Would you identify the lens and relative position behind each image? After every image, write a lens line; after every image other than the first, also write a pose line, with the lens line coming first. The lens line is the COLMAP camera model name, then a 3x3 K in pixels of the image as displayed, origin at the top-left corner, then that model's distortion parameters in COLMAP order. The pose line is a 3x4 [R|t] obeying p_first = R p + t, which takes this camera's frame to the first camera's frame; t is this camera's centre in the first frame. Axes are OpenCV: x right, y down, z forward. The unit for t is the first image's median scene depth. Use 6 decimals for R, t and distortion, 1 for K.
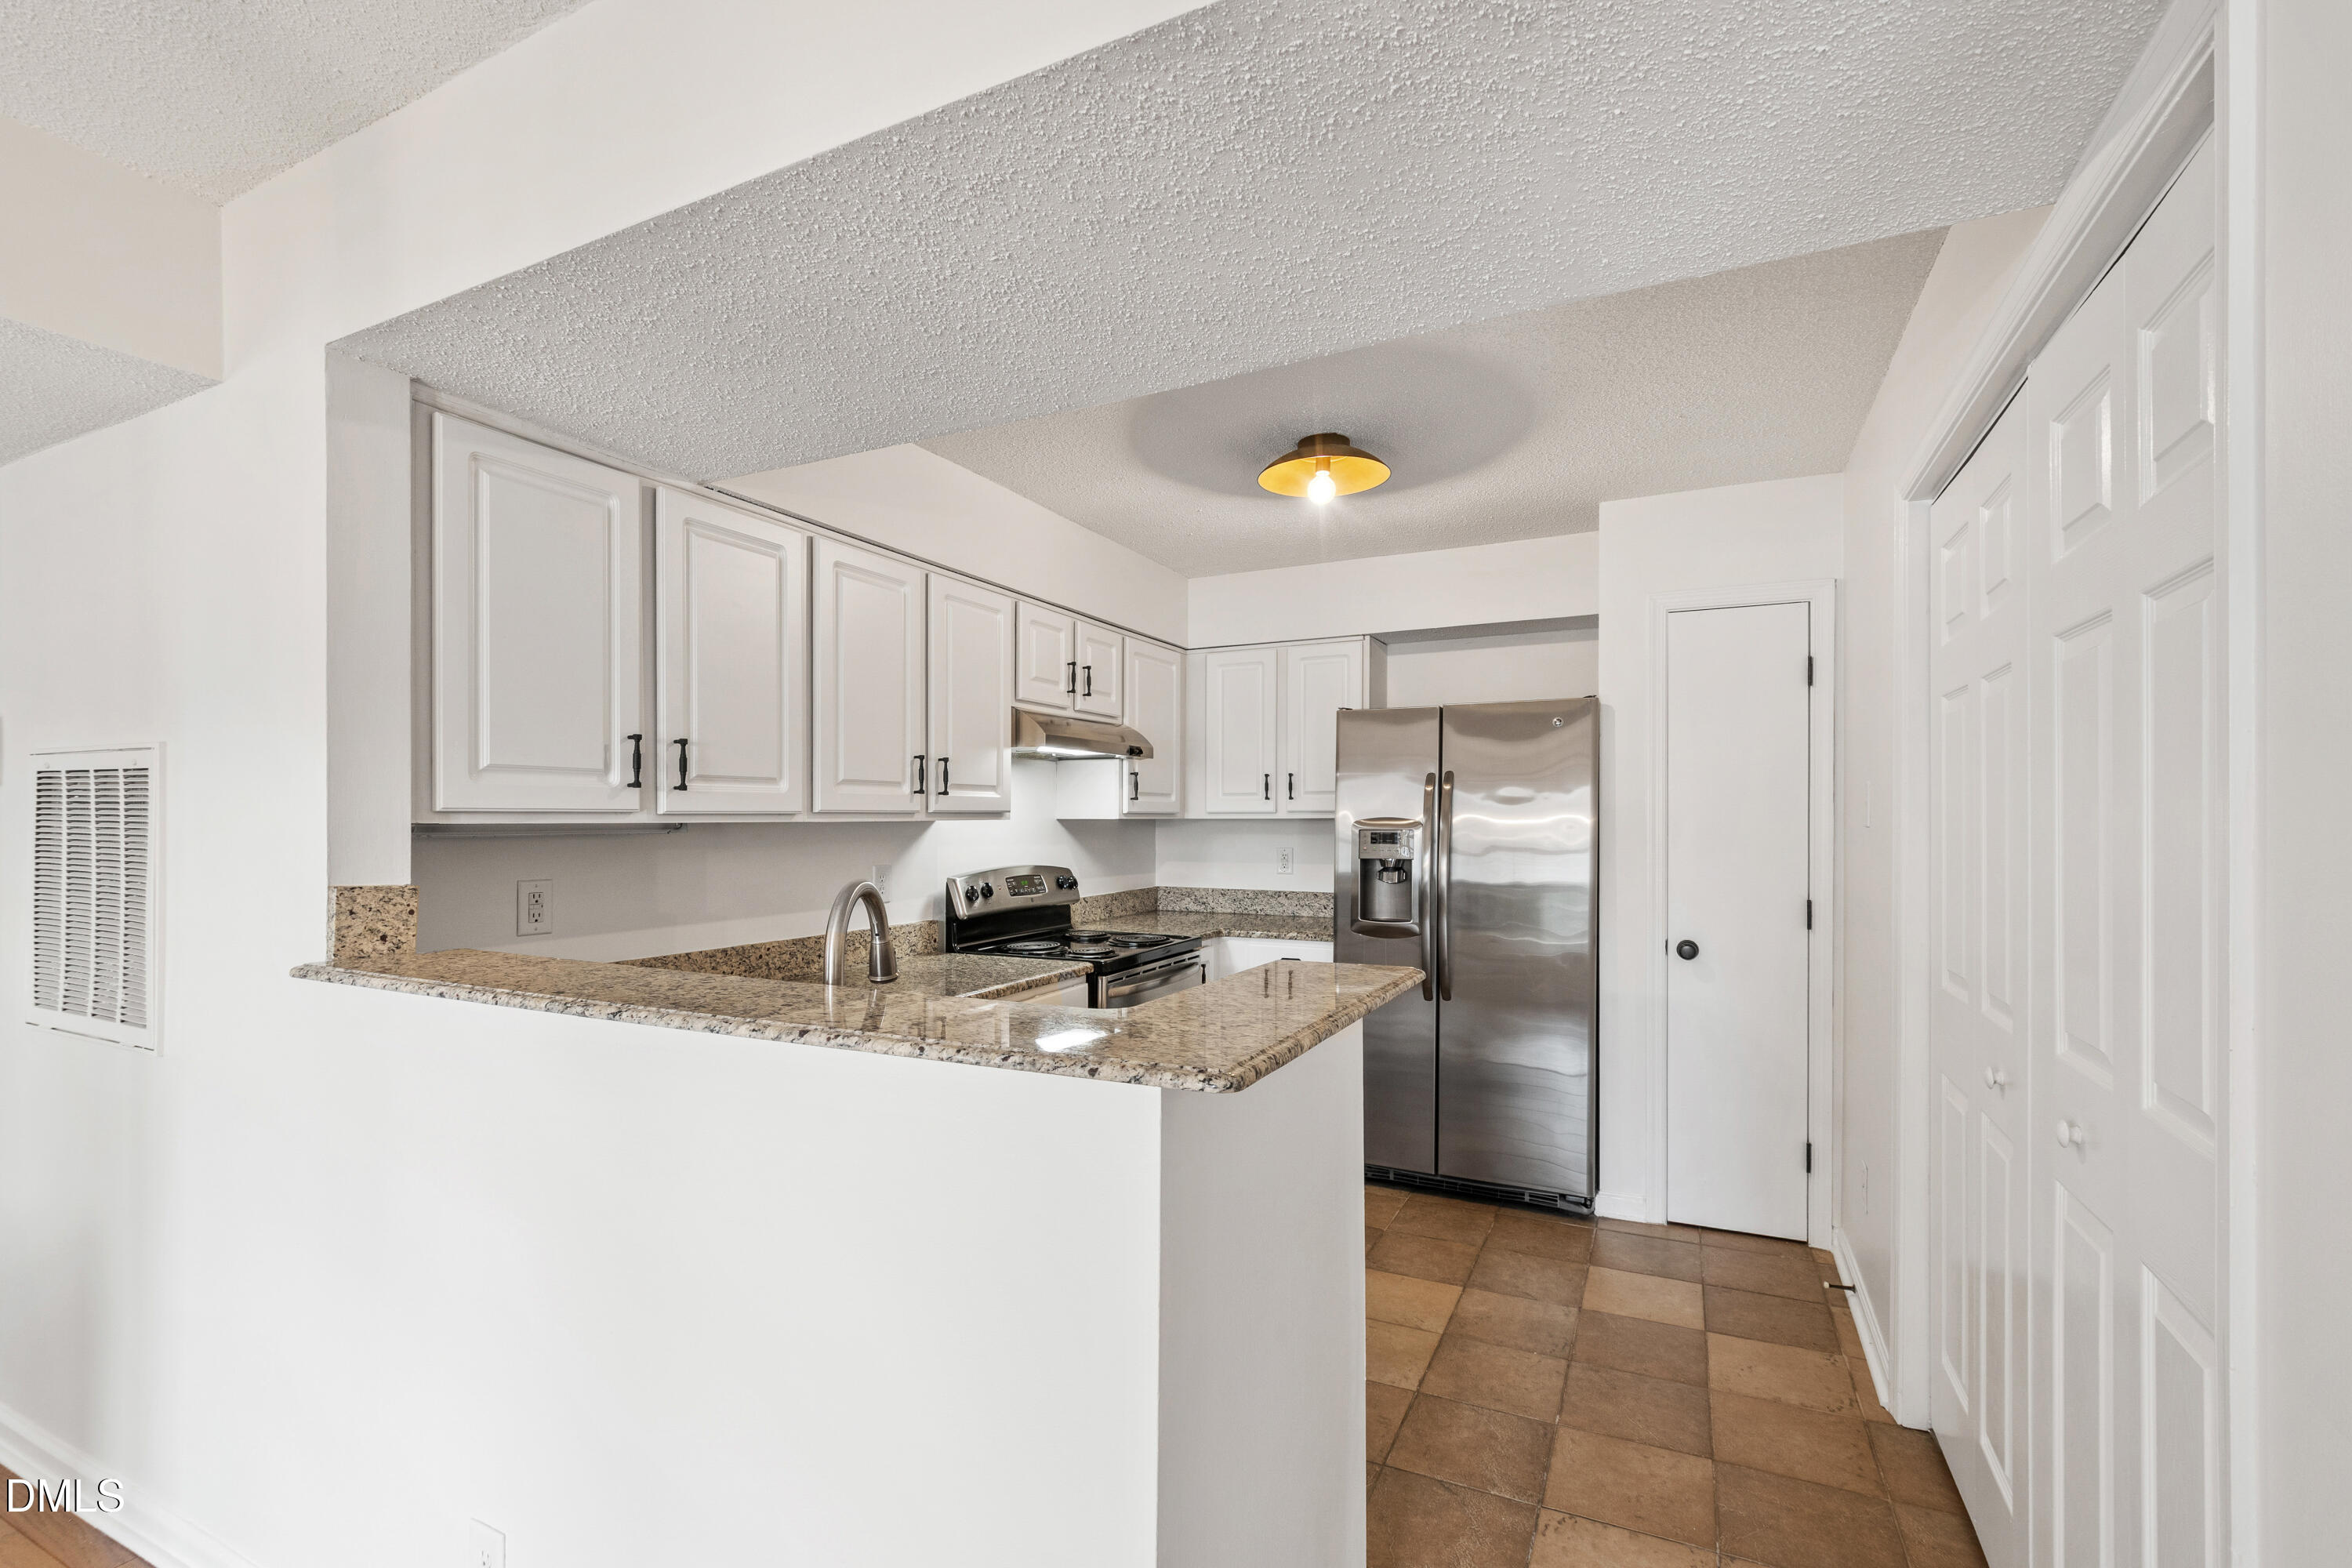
lens RADIAL K [[1046.6, 0, 1173.5], [0, 1046.6, 832.2], [0, 0, 1]] dist [-0.003894, -0.000113]
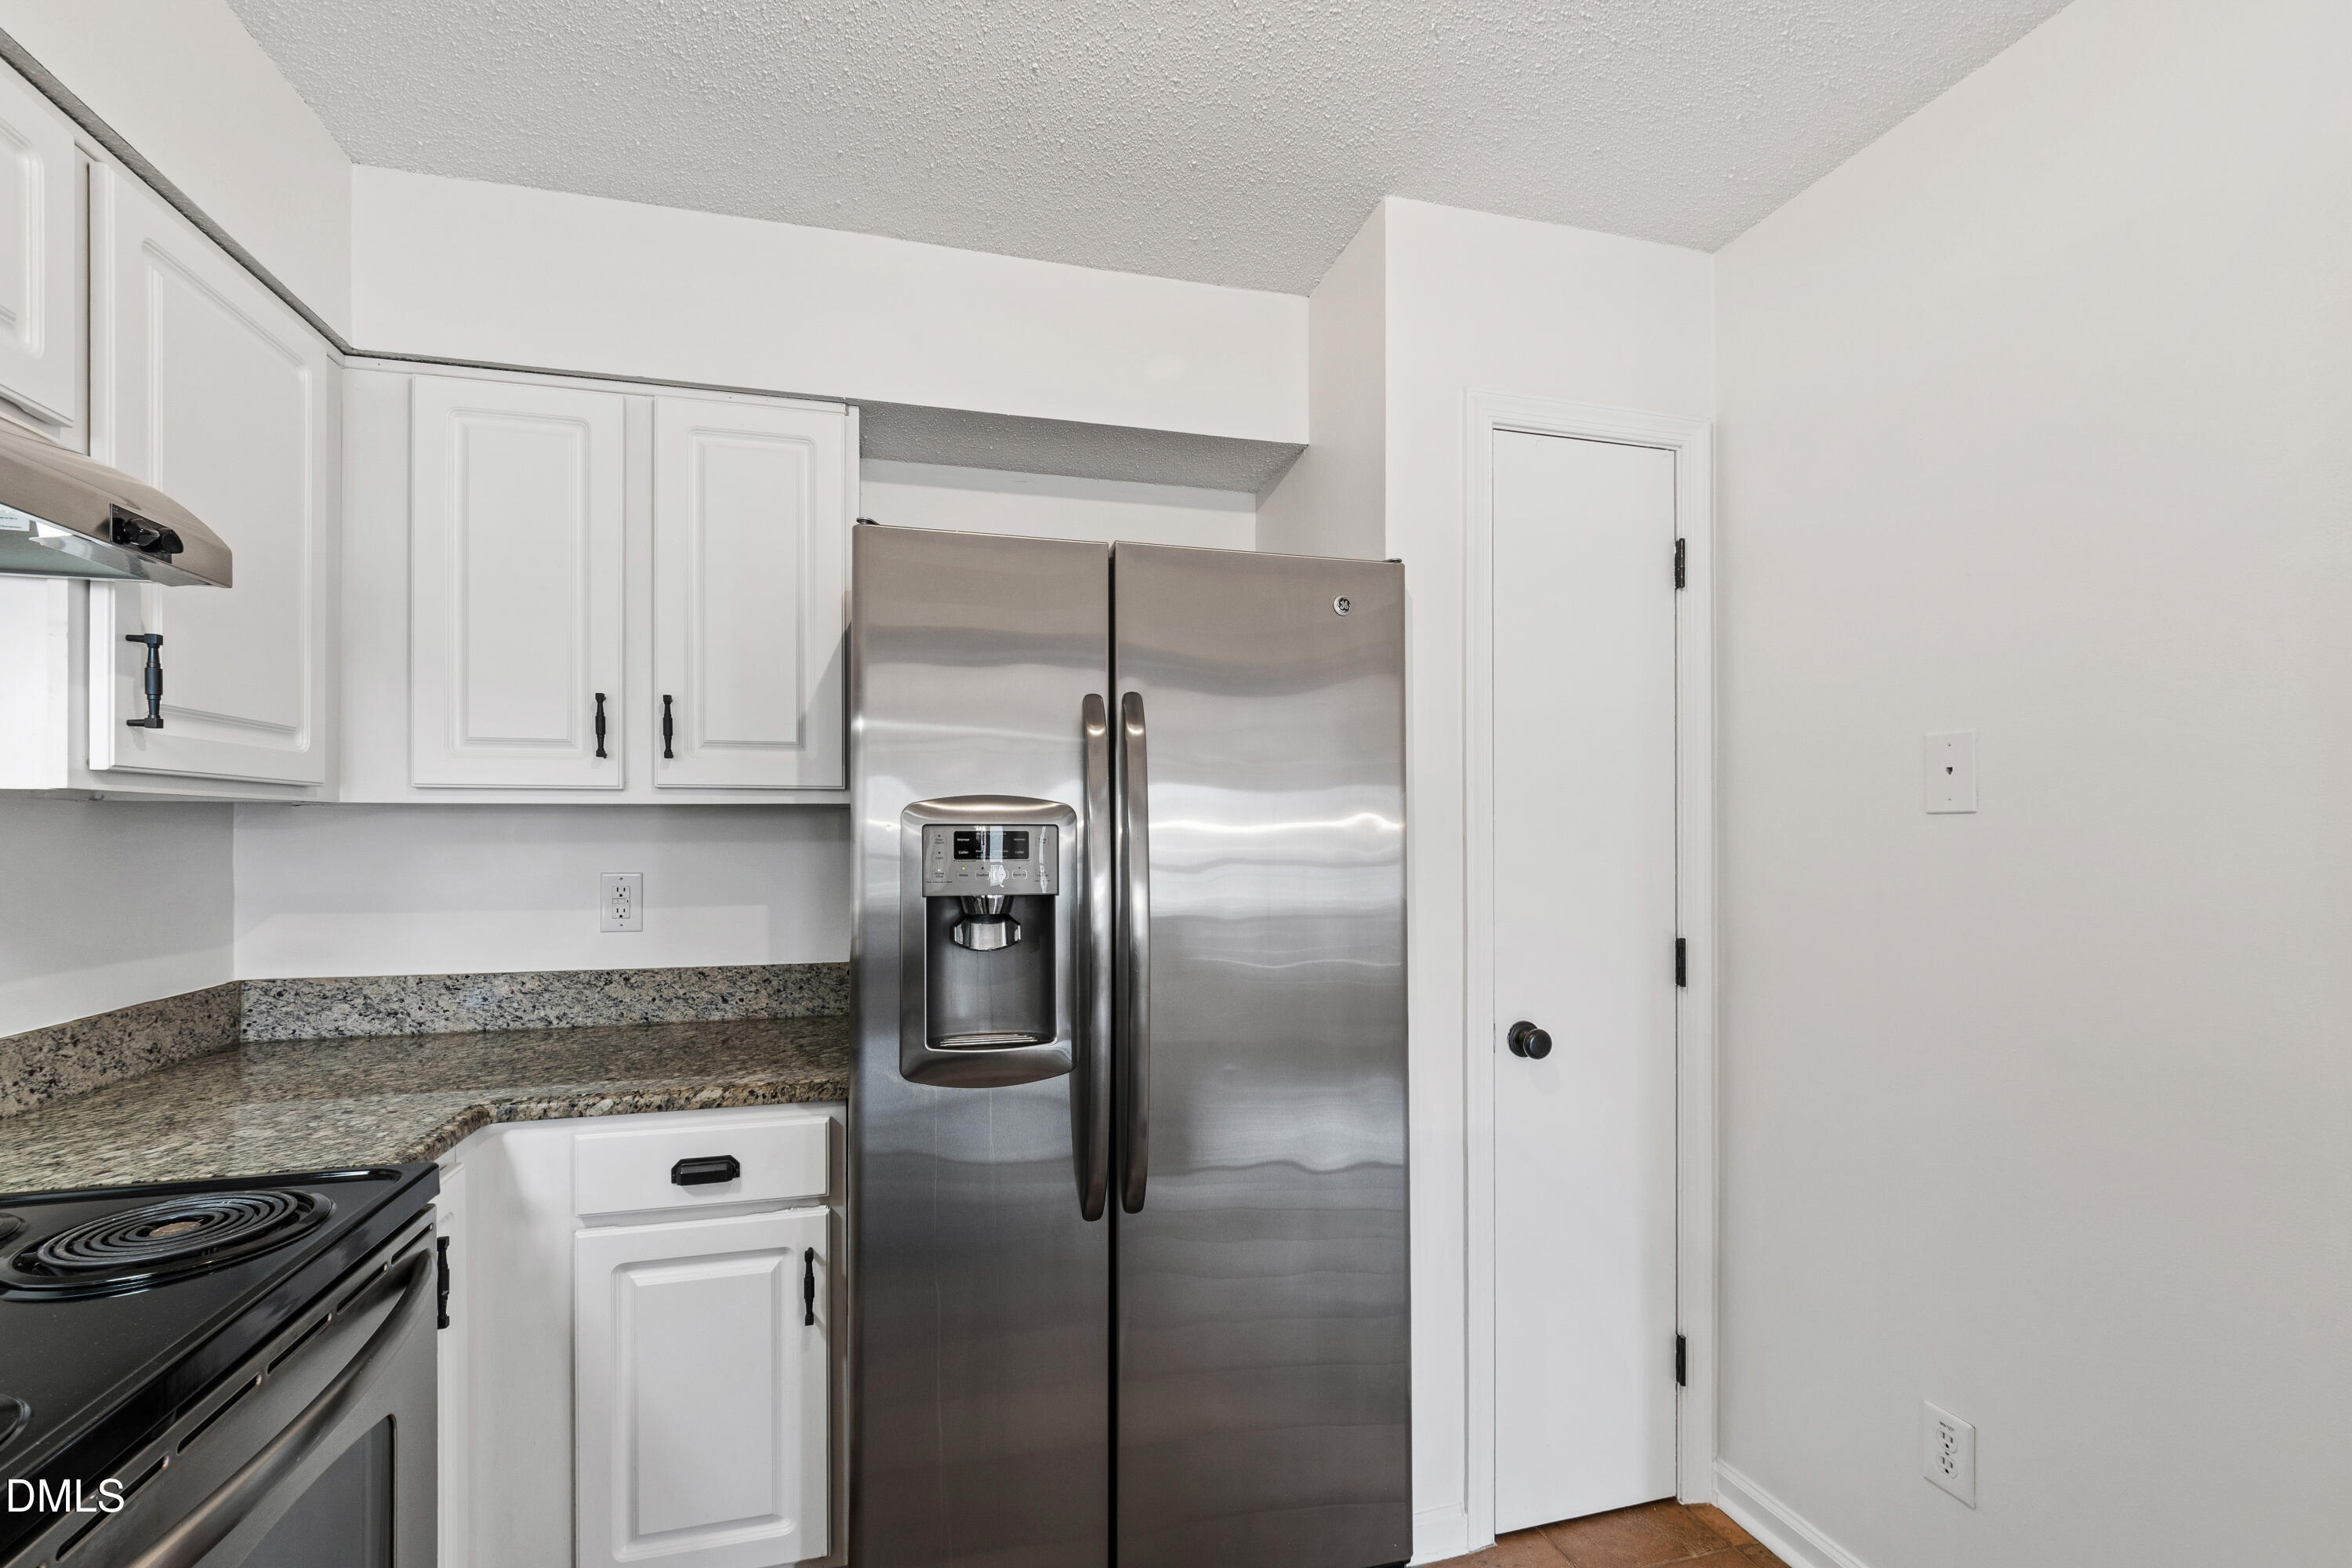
lens RADIAL K [[1046.6, 0, 1173.5], [0, 1046.6, 832.2], [0, 0, 1]] dist [-0.003894, -0.000113]
pose [[0.747982, -0.002828, 0.663713, -0.015557], [0.008699, 0.999947, -0.005543, 0.002551], [-0.663662, 0.009919, 0.747967, 0.582389]]
